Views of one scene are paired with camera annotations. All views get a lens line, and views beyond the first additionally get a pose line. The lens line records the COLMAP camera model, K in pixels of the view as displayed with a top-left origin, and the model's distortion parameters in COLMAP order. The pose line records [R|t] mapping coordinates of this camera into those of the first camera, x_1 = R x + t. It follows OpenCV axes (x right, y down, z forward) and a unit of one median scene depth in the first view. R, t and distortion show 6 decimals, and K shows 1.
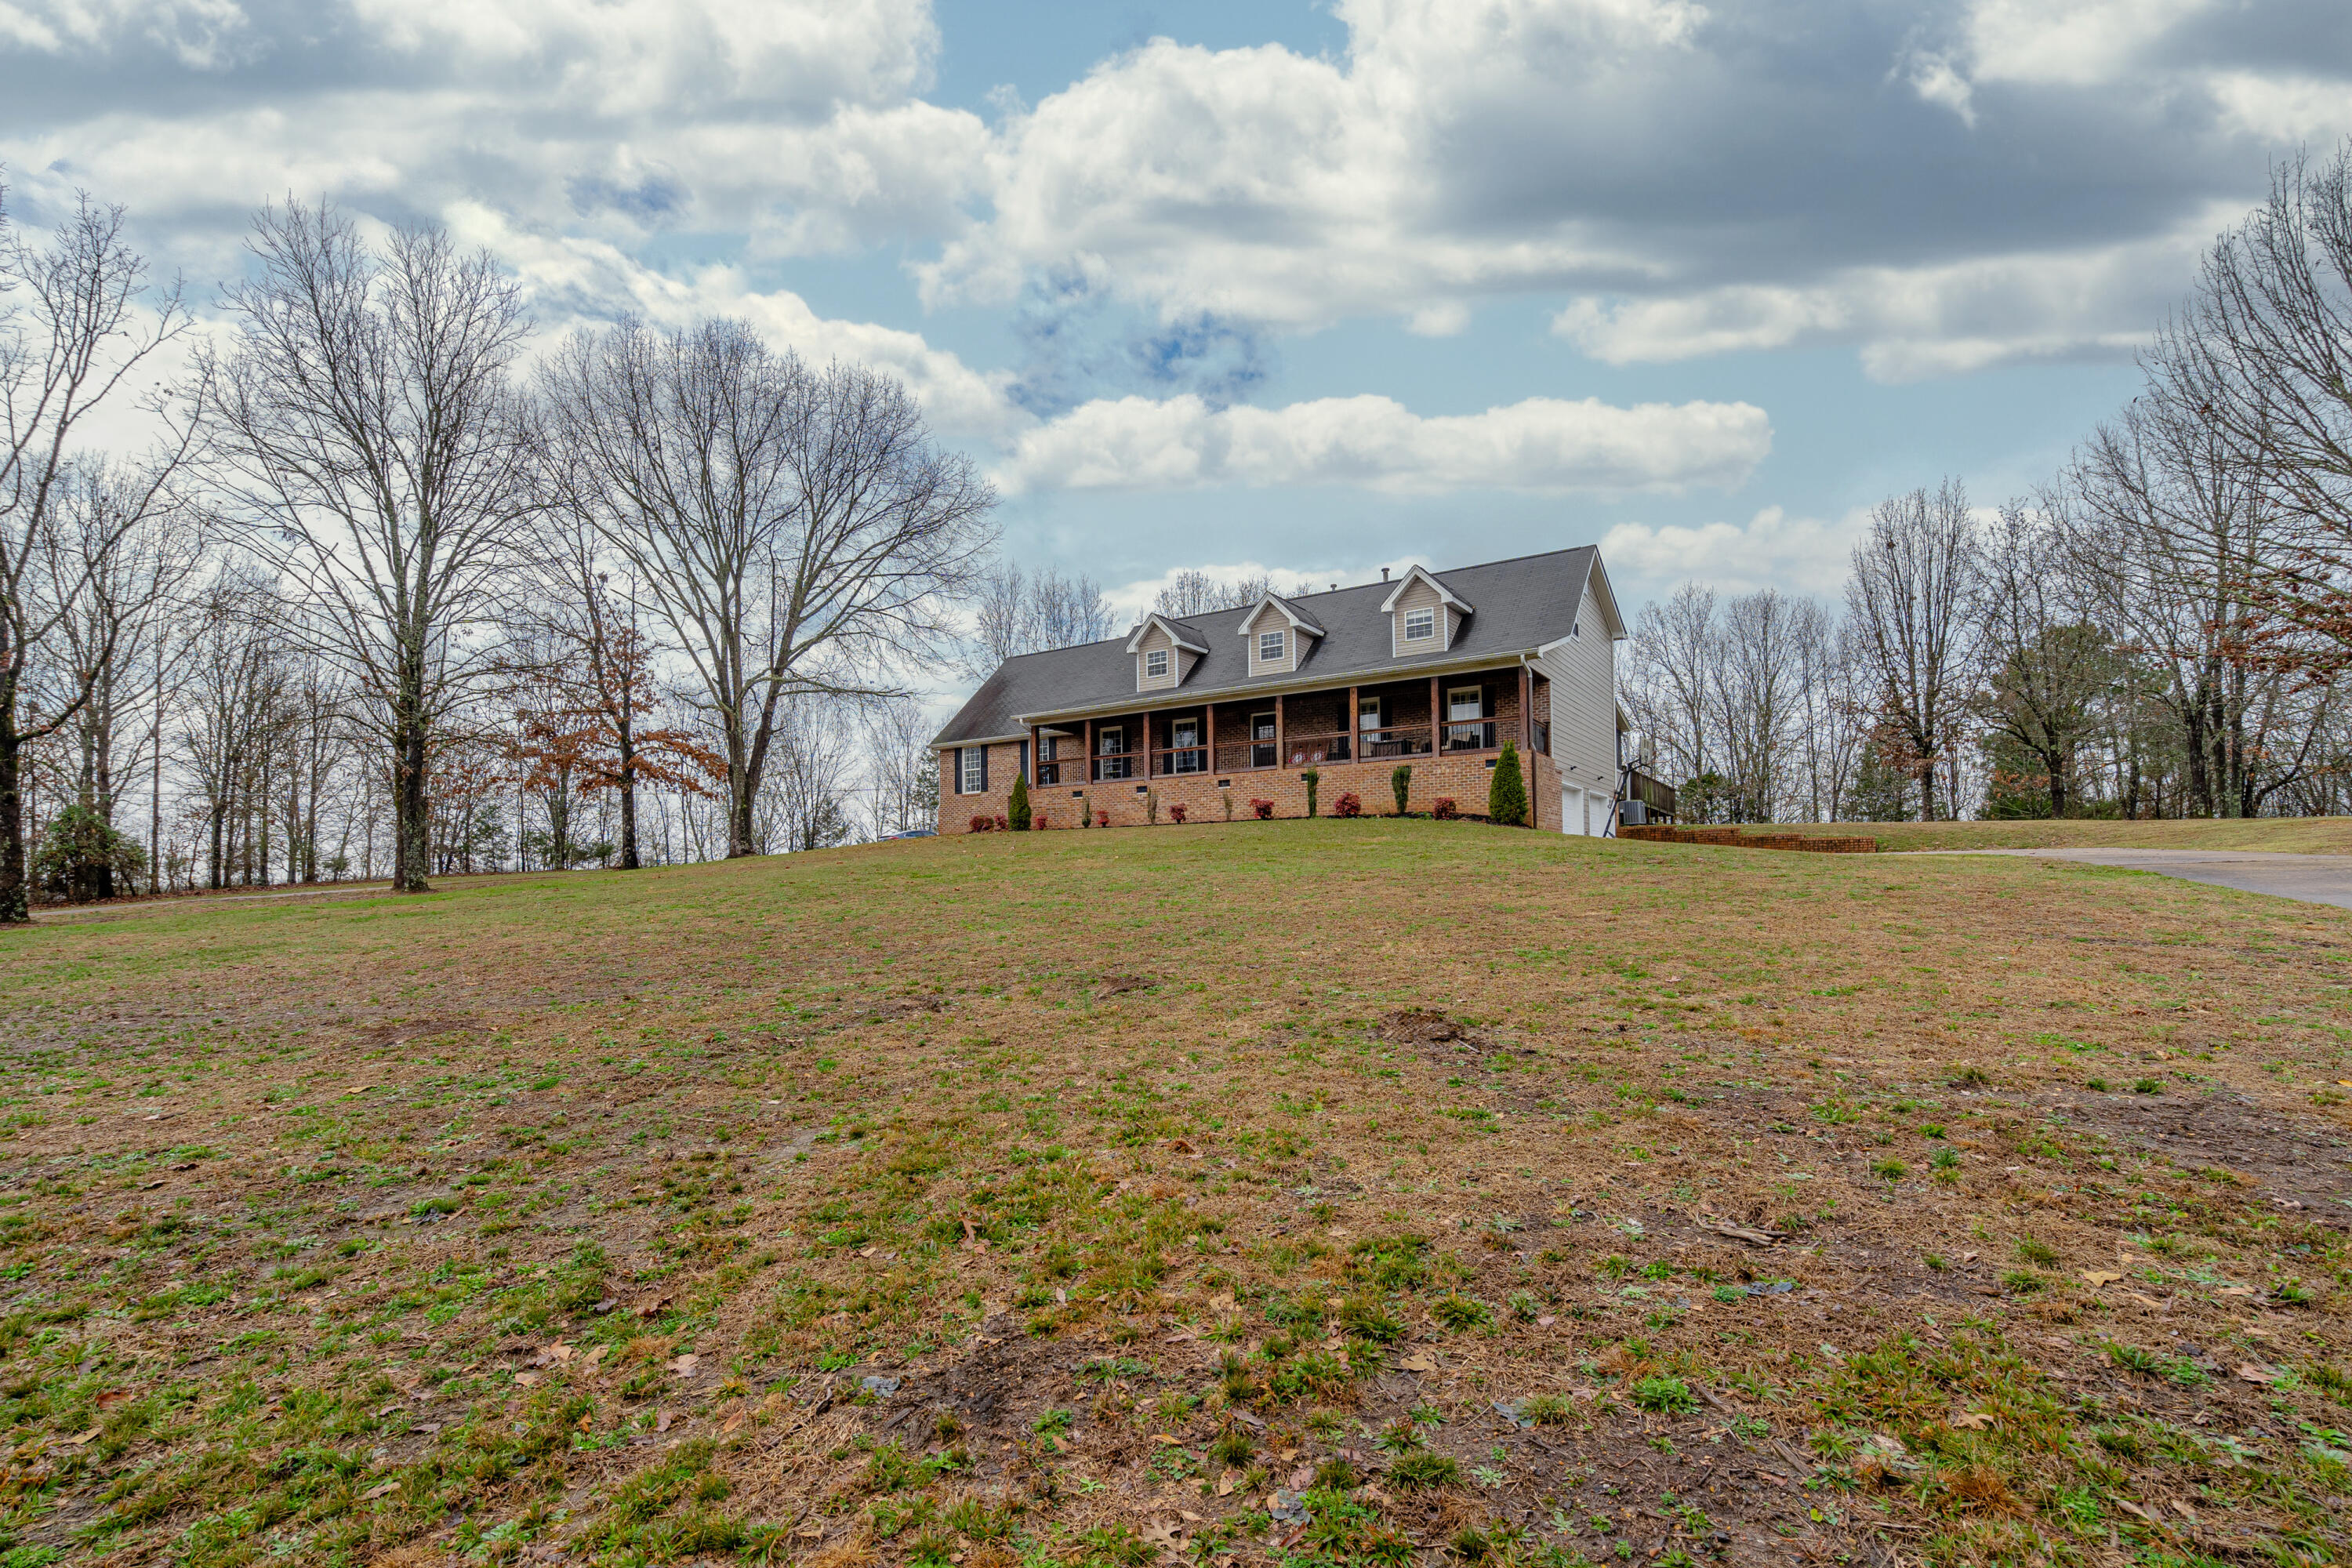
lens RADIAL K [[1085.9, 0, 1176.4], [0, 1085.9, 843.6], [0, 0, 1]] dist [-0.000276, 0.000064]
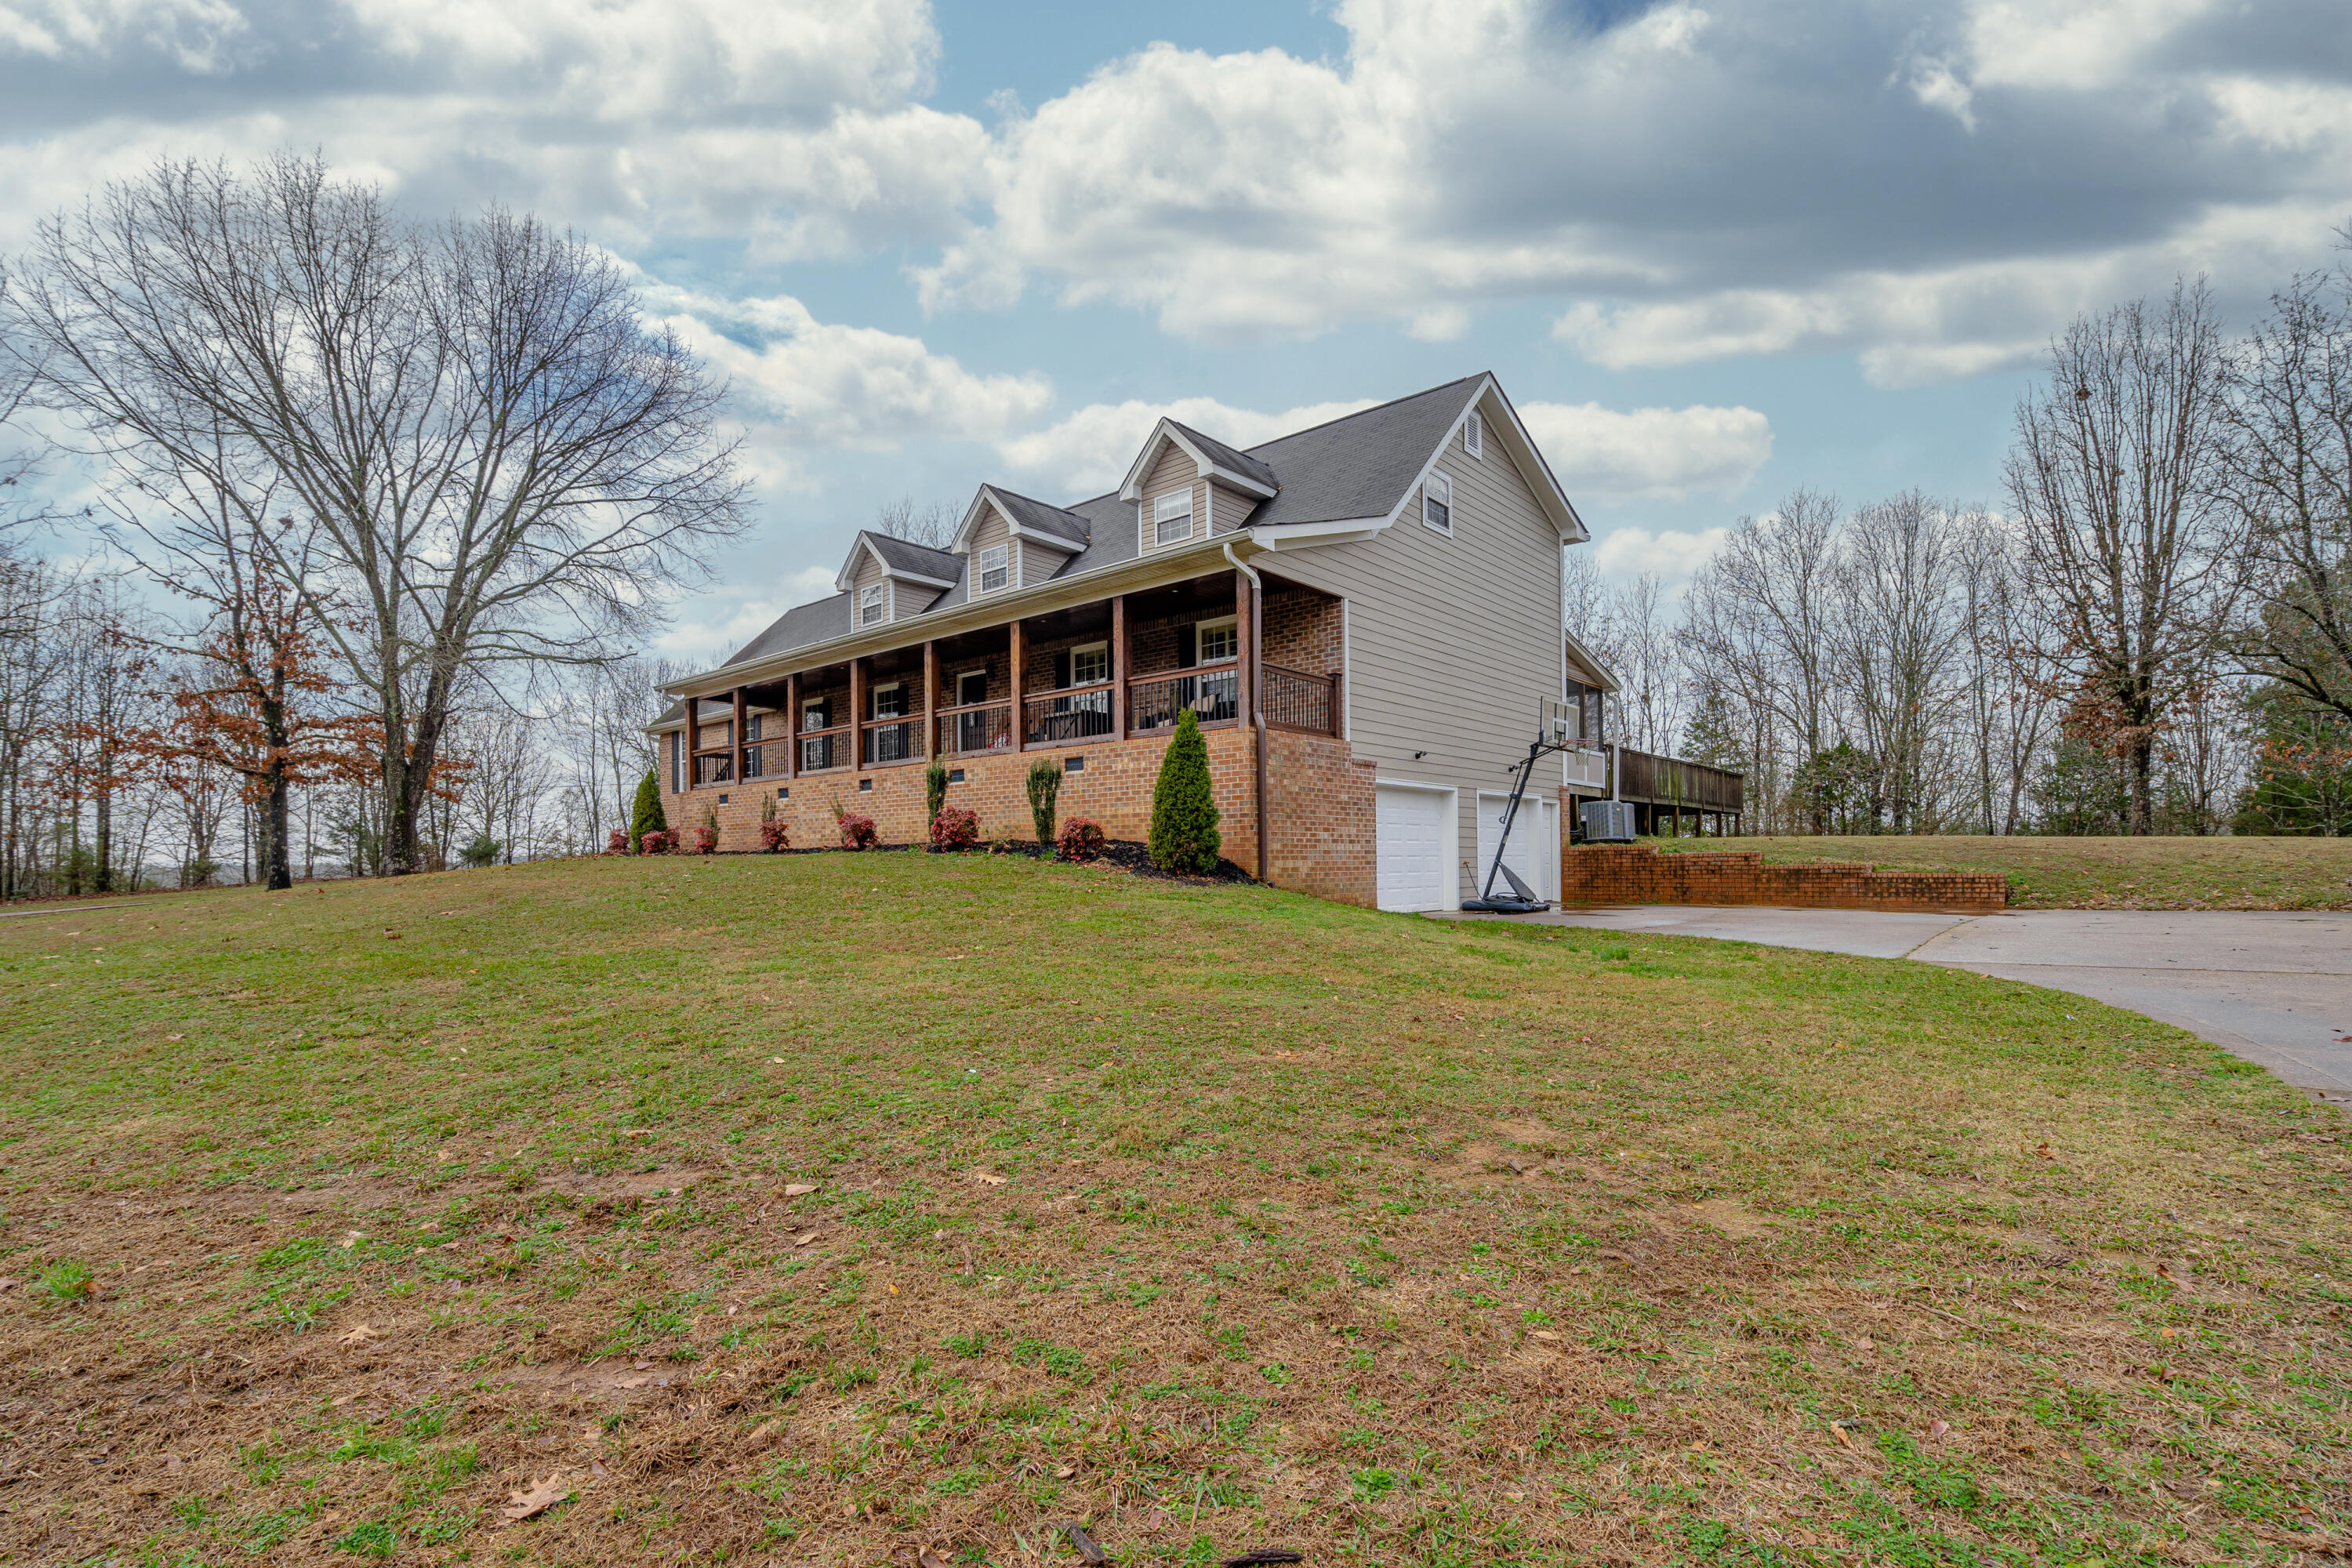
lens RADIAL K [[1085.9, 0, 1176.4], [0, 1085.9, 843.6], [0, 0, 1]] dist [-0.000276, 0.000064]
pose [[0.989343, 0.001077, -0.145601, 0.224729], [0.002534, 0.999694, 0.024612, -0.025832], [0.145583, -0.024719, 0.989037, 0.284568]]
